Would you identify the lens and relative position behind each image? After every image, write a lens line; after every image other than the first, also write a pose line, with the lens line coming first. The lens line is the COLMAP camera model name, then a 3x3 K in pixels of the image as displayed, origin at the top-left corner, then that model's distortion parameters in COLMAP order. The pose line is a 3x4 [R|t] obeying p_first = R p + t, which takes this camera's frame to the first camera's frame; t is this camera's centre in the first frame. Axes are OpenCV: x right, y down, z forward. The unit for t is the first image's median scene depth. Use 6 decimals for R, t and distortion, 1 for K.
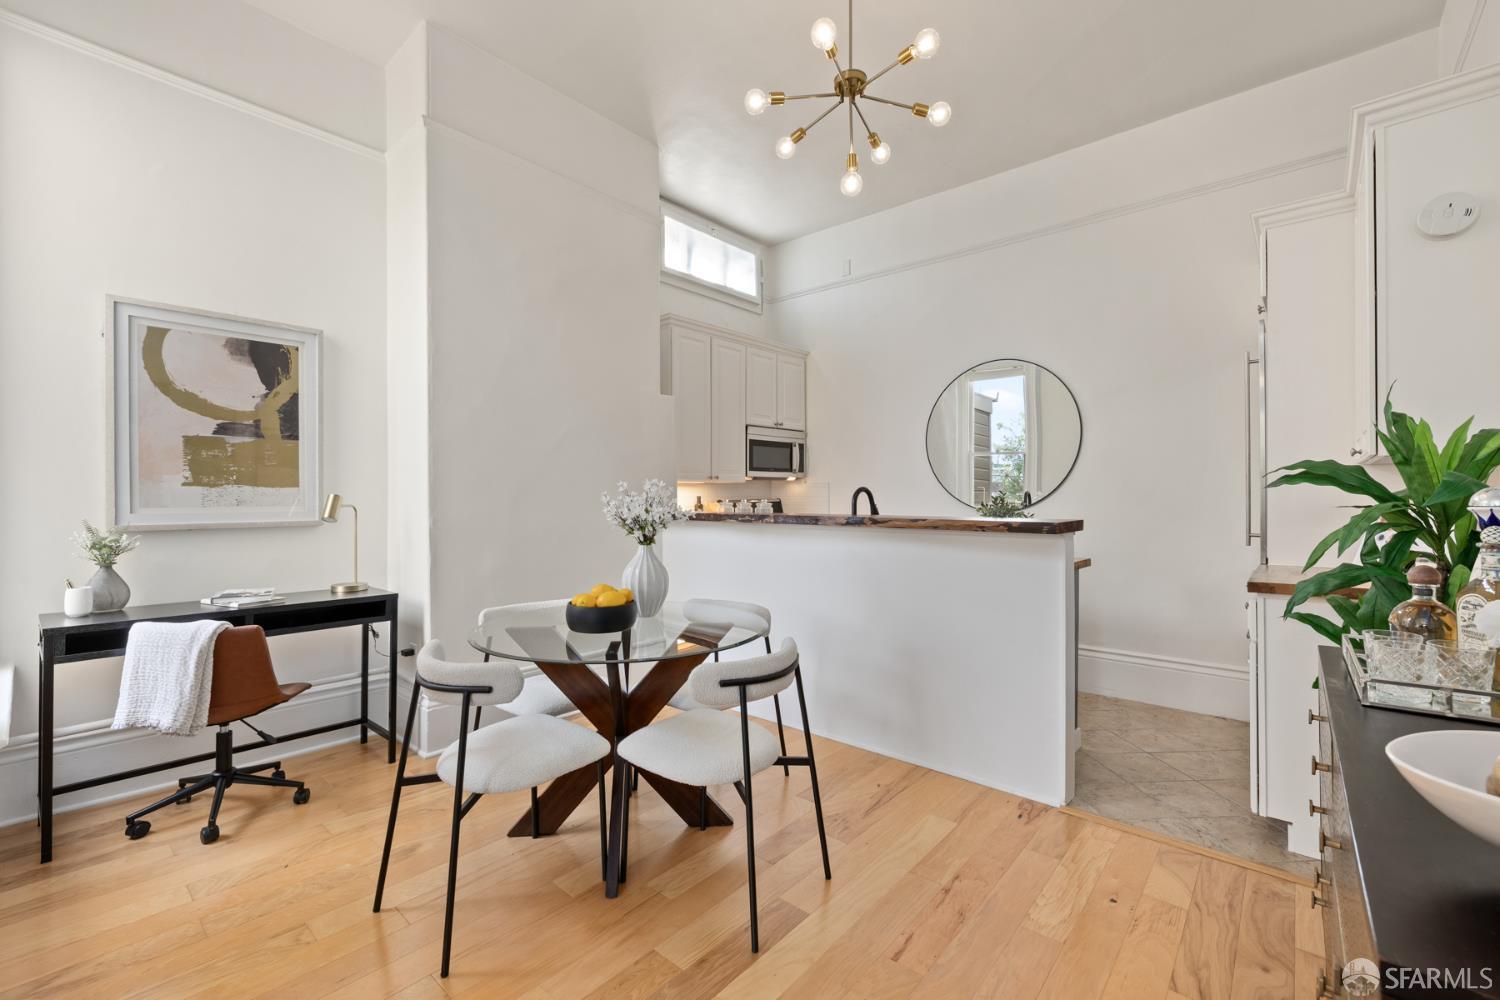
lens RADIAL K [[638.7, 0, 744.5], [0, 638.7, 498.3], [0, 0, 1]] dist [-0.000322, 0.001239]
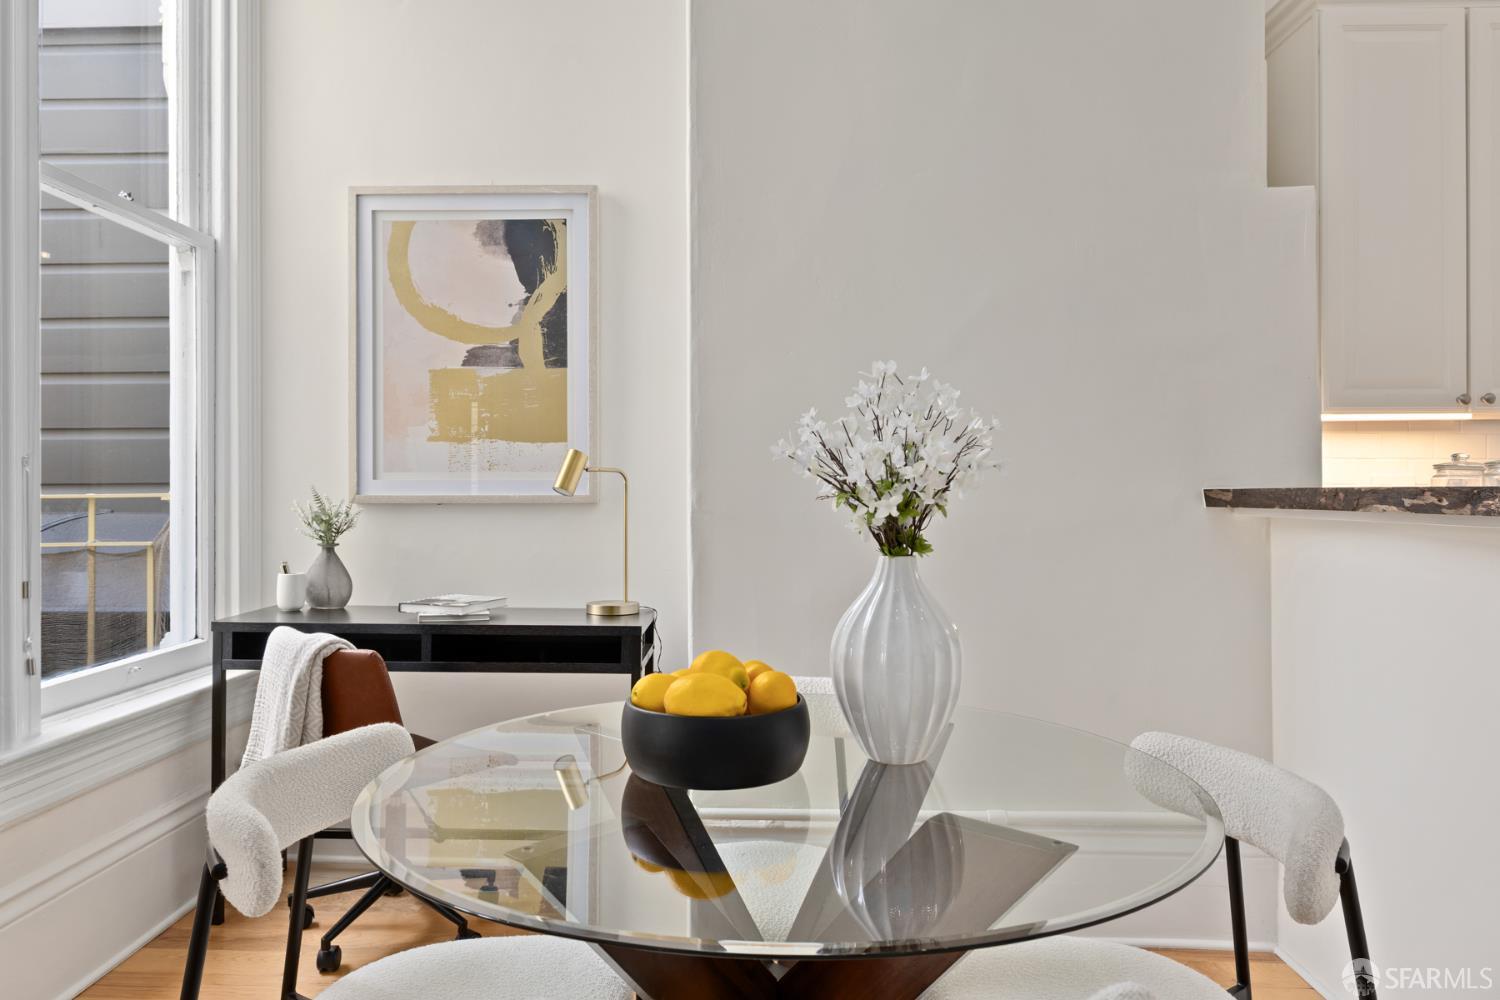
lens RADIAL K [[1030.6, 0, 743.2], [0, 1030.6, 492.8], [0, 0, 1]] dist [-0.004675, 0.003173]
pose [[0.655508, 0.000702, -0.755188, 0.185252], [-0.000754, 1.000000, 0.000275, 0.033204], [0.755188, 0.000389, 0.655508, 0.474207]]
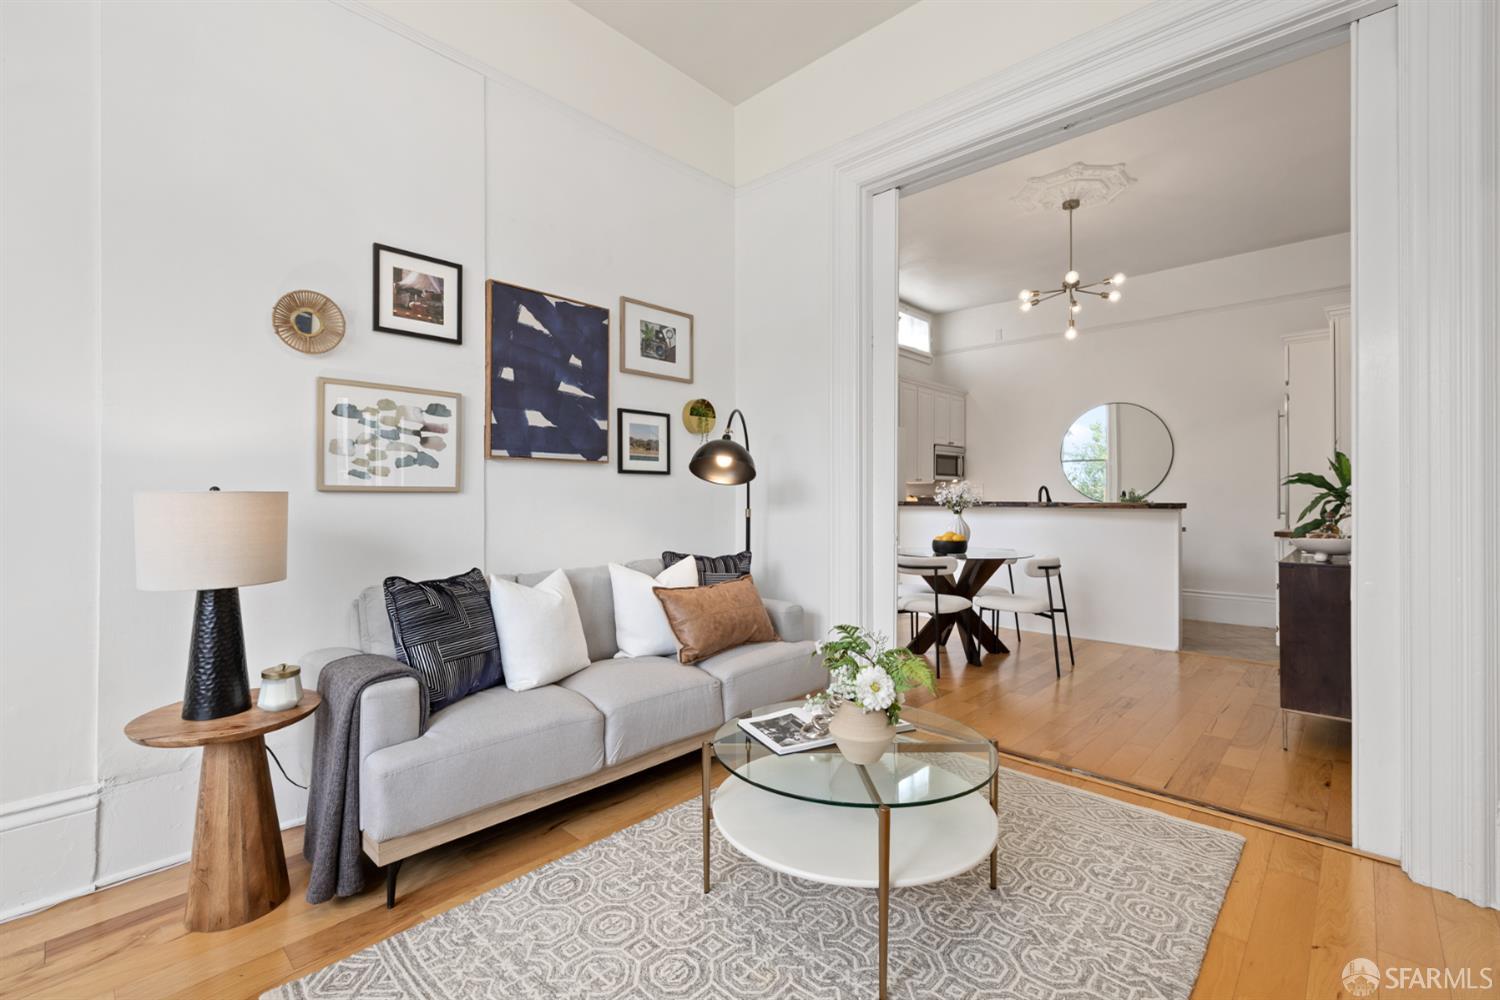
lens RADIAL K [[638.7, 0, 749.7], [0, 638.7, 497.5], [0, 0, 1]] dist [-0.000322, 0.001239]
pose [[0.998942, 0.004581, -0.045763, -0.588298], [-0.004751, 0.999982, -0.003623, 0.027040], [0.045746, 0.003836, 0.998946, -0.827034]]
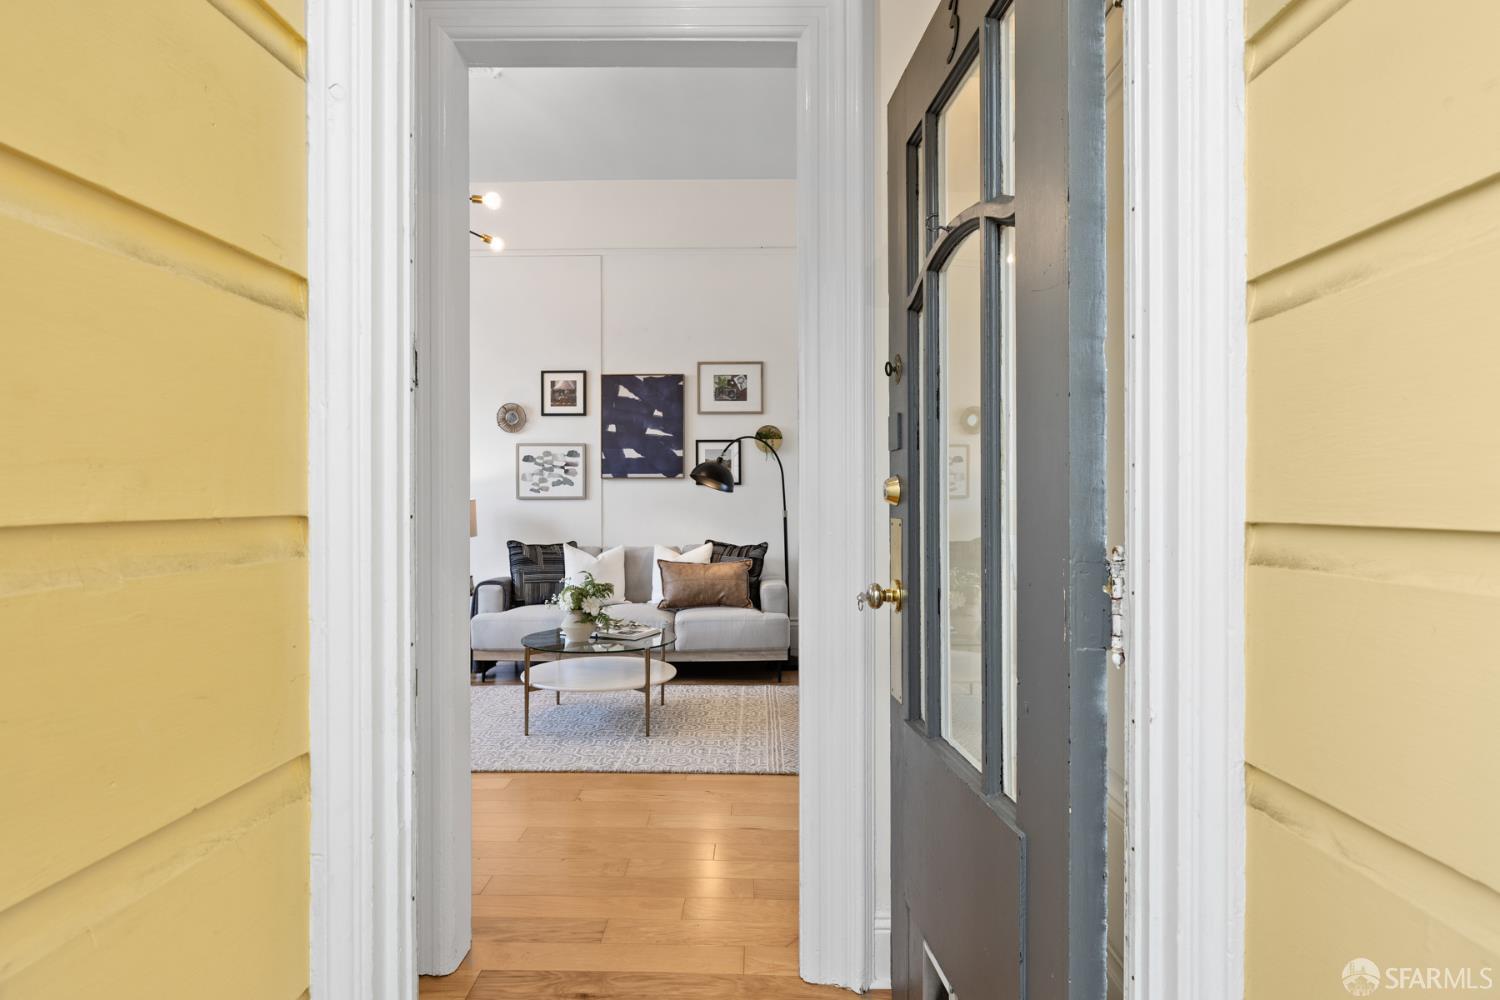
lens RADIAL K [[803.5, 0, 769.2], [0, 803.5, 500.4], [0, 0, 1]] dist [-0.000261, -0.000234]
pose [[0.647942, 0.004157, -0.761678, 0.720213], [-0.003451, 0.999991, 0.002522, 0.015605], [0.761681, 0.000994, 0.647951, -0.892100]]
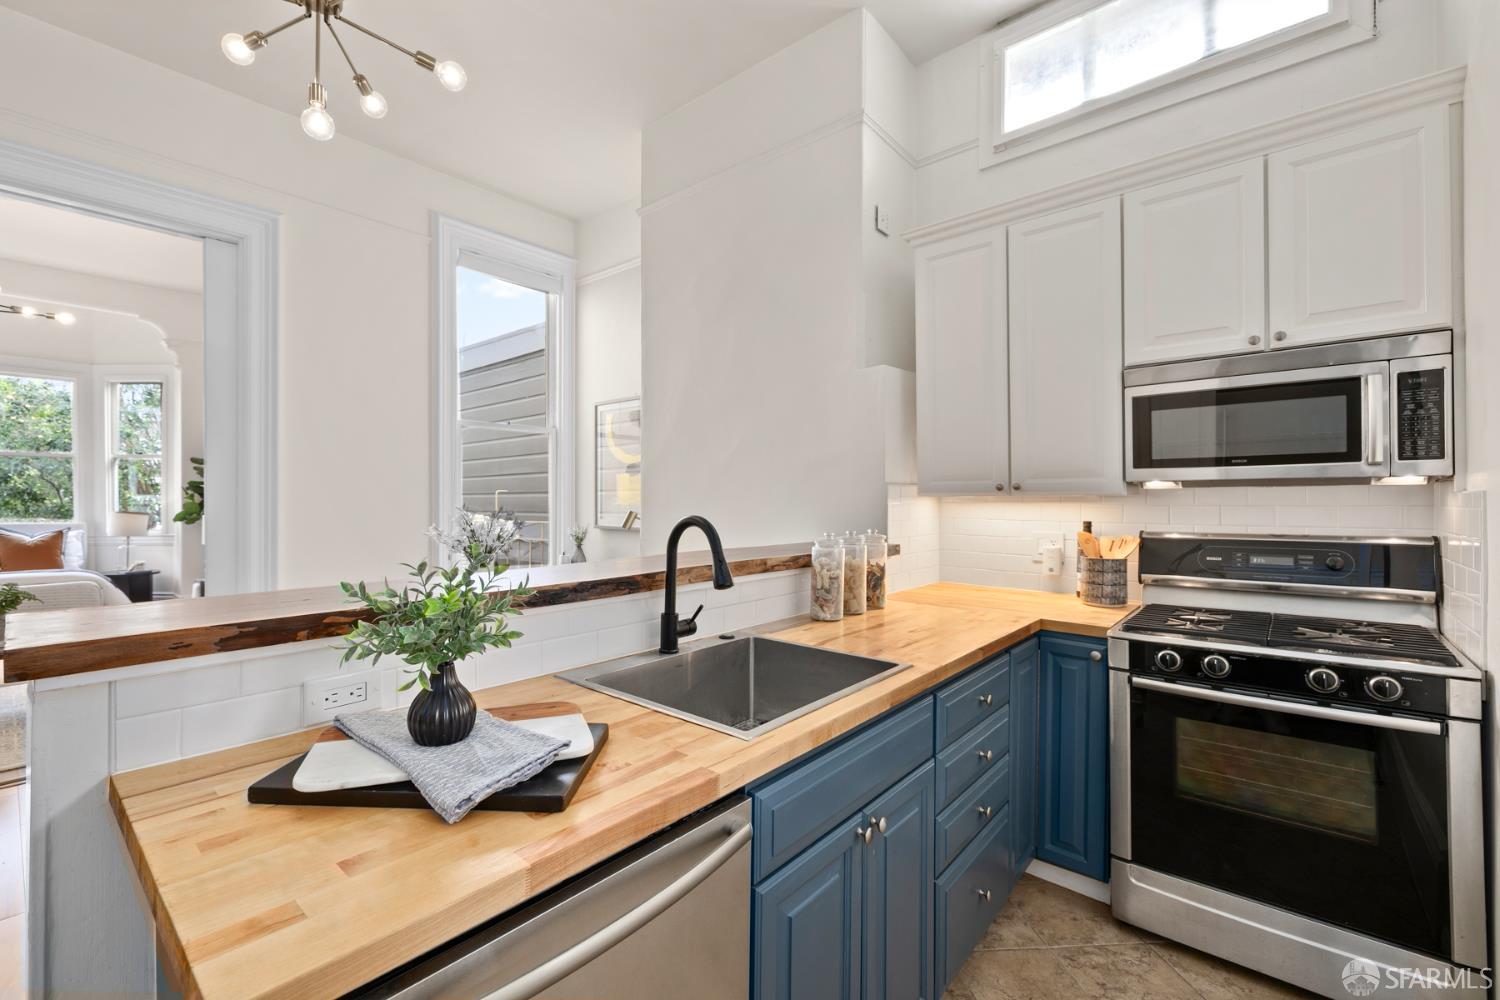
lens RADIAL K [[638.7, 0, 735.3], [0, 638.7, 495.8], [0, 0, 1]] dist [-0.000322, 0.001239]
pose [[0.004684, -0.003358, -0.999983, 0.750797], [-0.005550, 0.999979, -0.003384, -0.034830], [0.999974, 0.005566, 0.004665, 1.194974]]
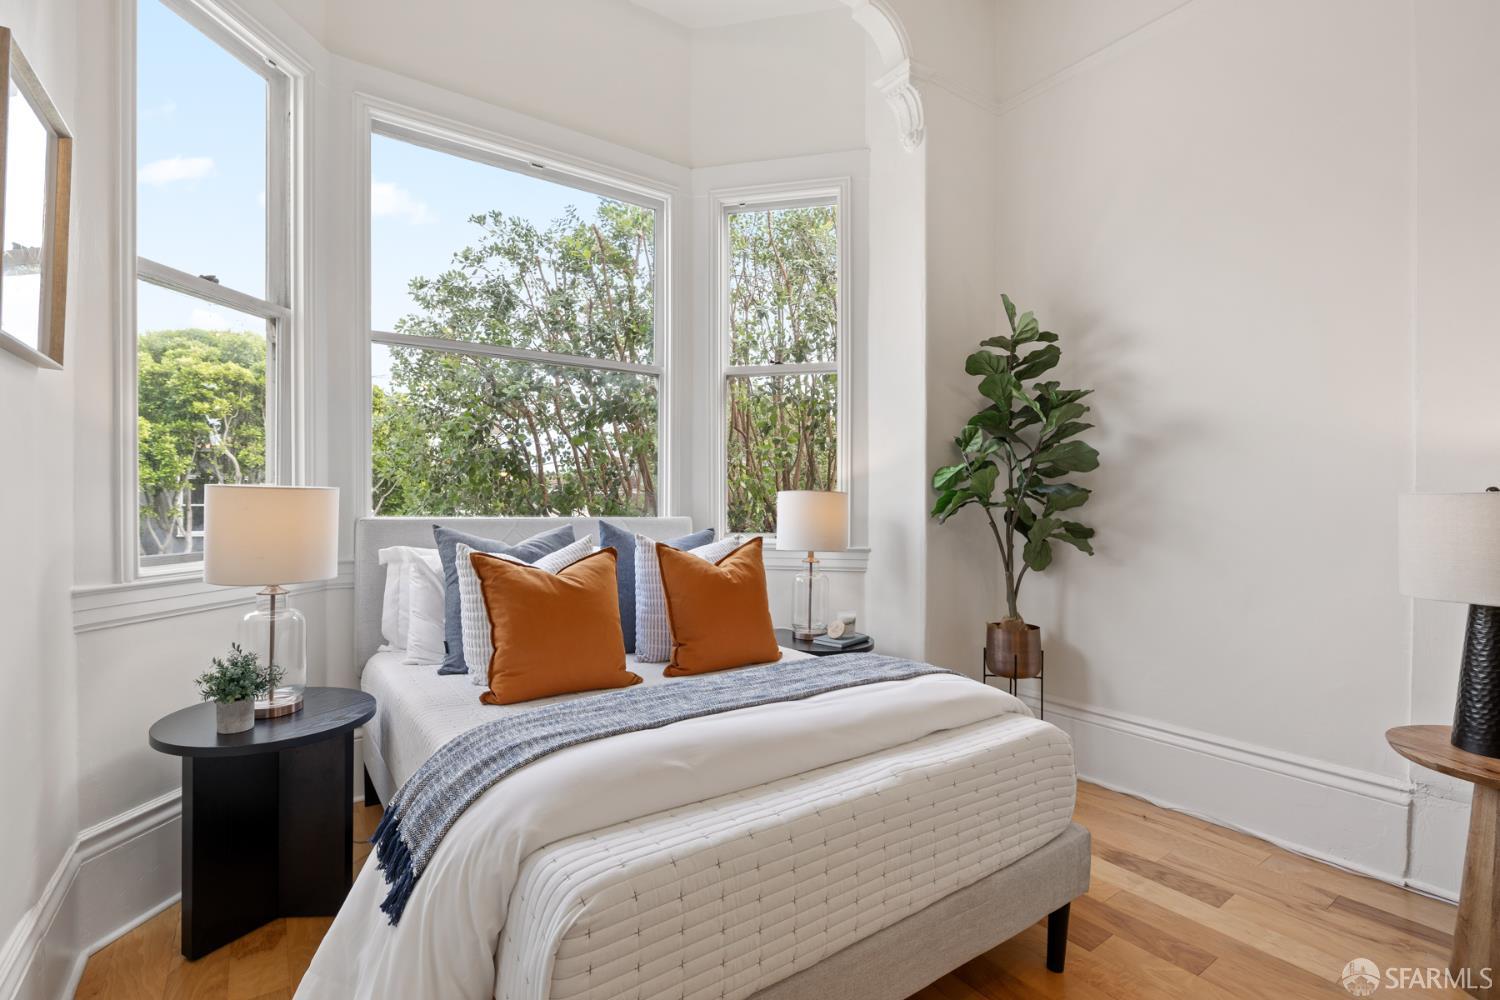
lens RADIAL K [[691.2, 0, 749.7], [0, 691.2, 498.4], [0, 0, 1]] dist [-0.010956, -0.000062]
pose [[-0.232325, 0.004309, -0.972629, -0.451098], [-0.005059, 0.999971, 0.005639, 0.026436], [0.972625, 0.006230, -0.232297, -0.710054]]
